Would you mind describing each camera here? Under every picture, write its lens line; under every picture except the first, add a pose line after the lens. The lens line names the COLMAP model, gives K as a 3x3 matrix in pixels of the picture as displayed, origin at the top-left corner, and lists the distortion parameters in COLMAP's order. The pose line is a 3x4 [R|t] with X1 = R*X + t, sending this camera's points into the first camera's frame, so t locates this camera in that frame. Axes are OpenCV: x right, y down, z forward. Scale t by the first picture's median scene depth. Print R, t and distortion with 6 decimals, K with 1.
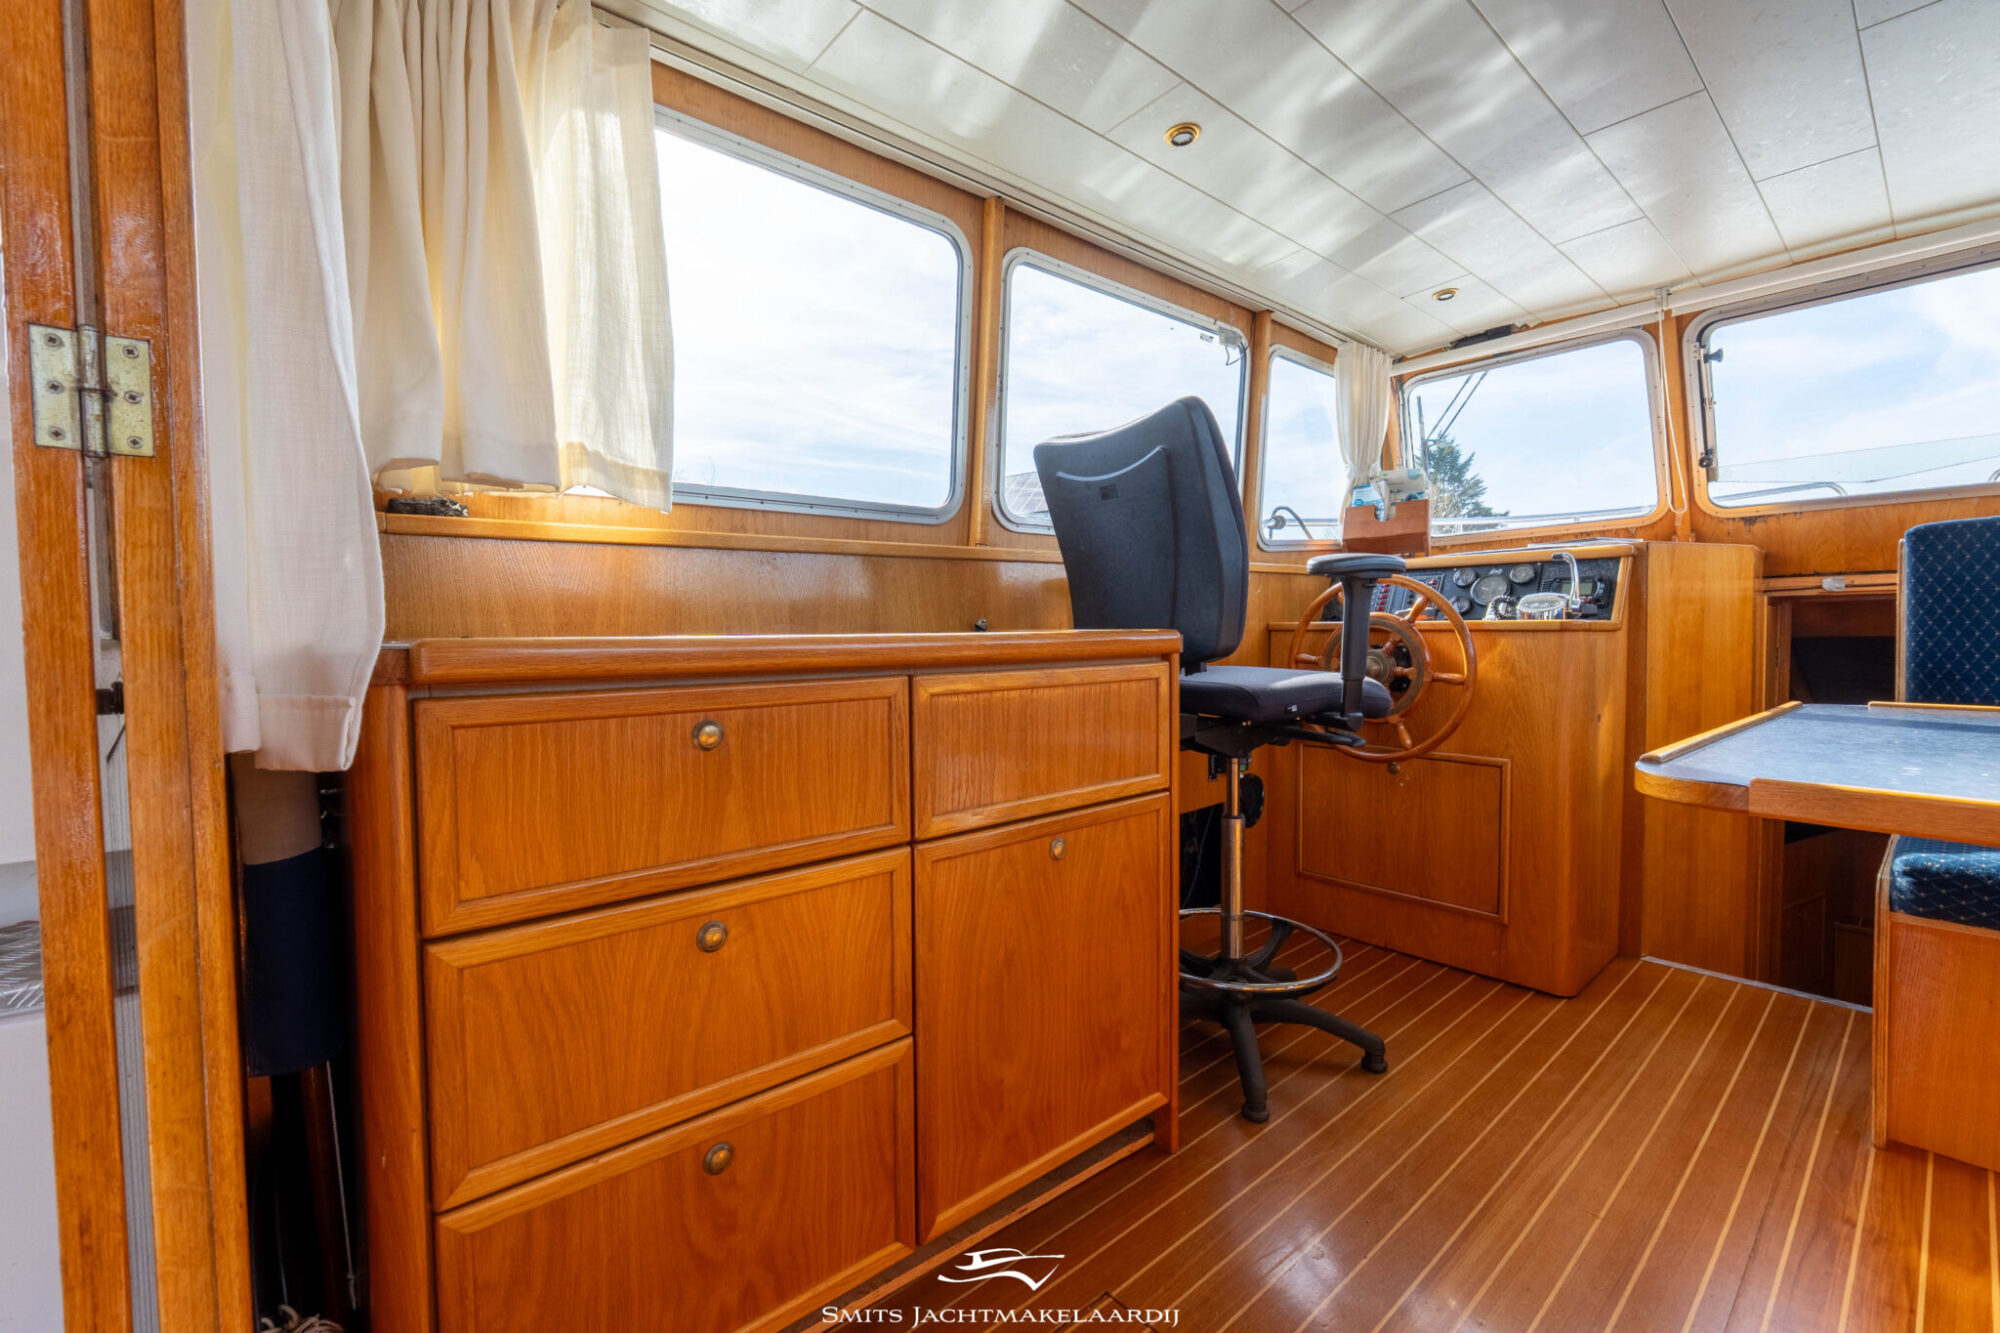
lens RADIAL K [[845.2, 0, 1000.0], [0, 845.2, 666.5], [0, 0, 1]] dist [-0.004762, -0.000371]
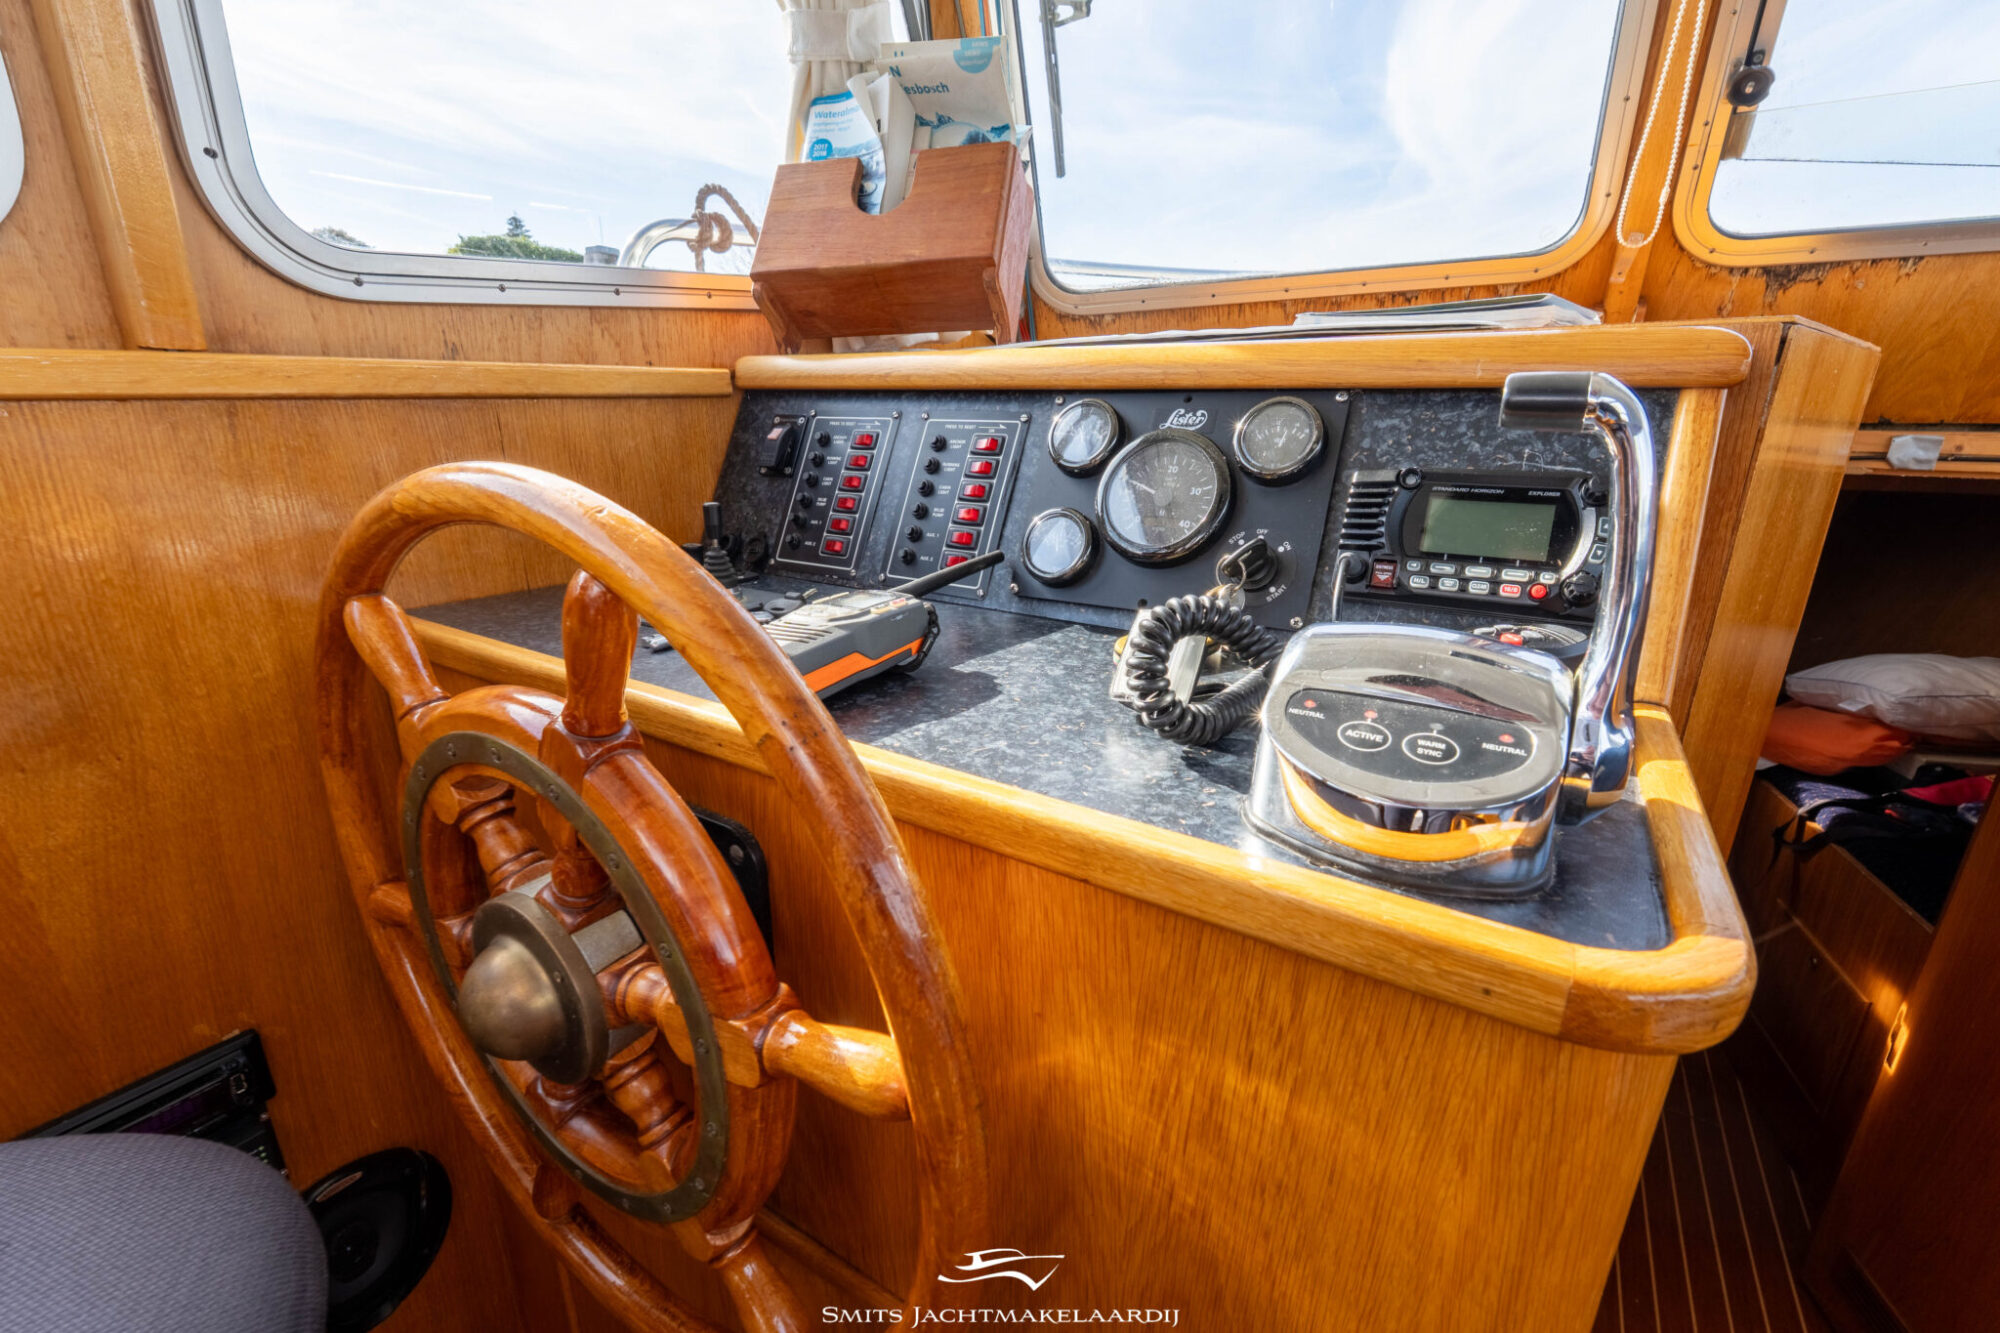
lens RADIAL K [[845.2, 0, 1000.0], [0, 845.2, 666.5], [0, 0, 1]] dist [-0.004762, -0.000371]
pose [[0.957088, -0.071681, 0.280794, 0.496254], [-0.002473, 0.966871, 0.255252, -0.114565], [-0.289788, -0.244993, 0.925203, 0.826438]]
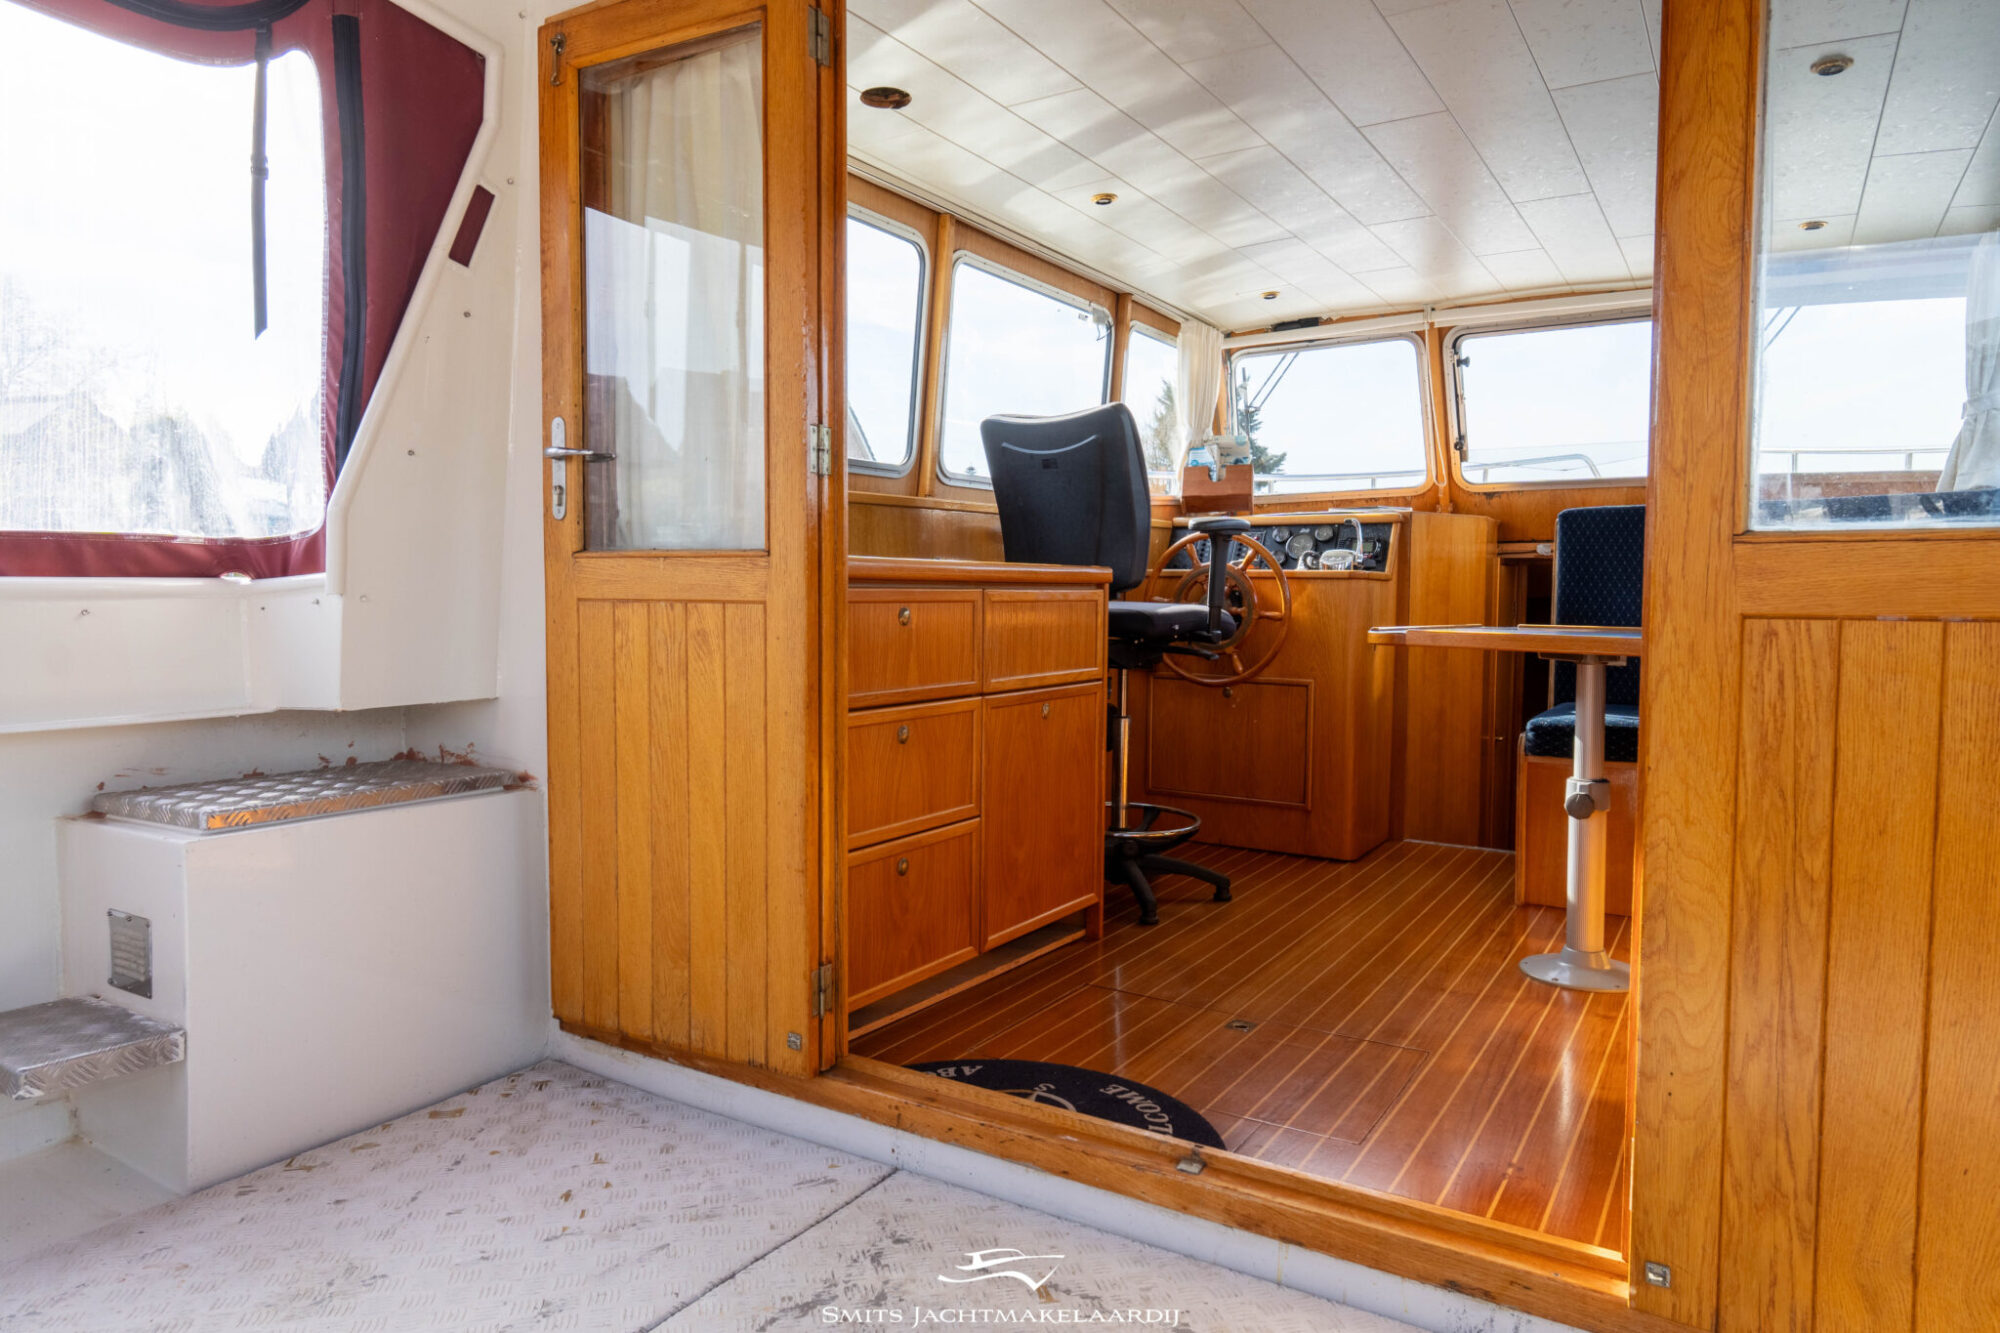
lens RADIAL K [[1269.0, 0, 1000.0], [0, 1269.0, 666.5], [0, 0, 1]] dist [0.003663, 0.000590]
pose [[0.954674, 0.002429, 0.297643, -0.396697], [-0.007267, 0.999859, 0.015149, 0.061603], [-0.297564, -0.016625, 0.954557, -0.652693]]
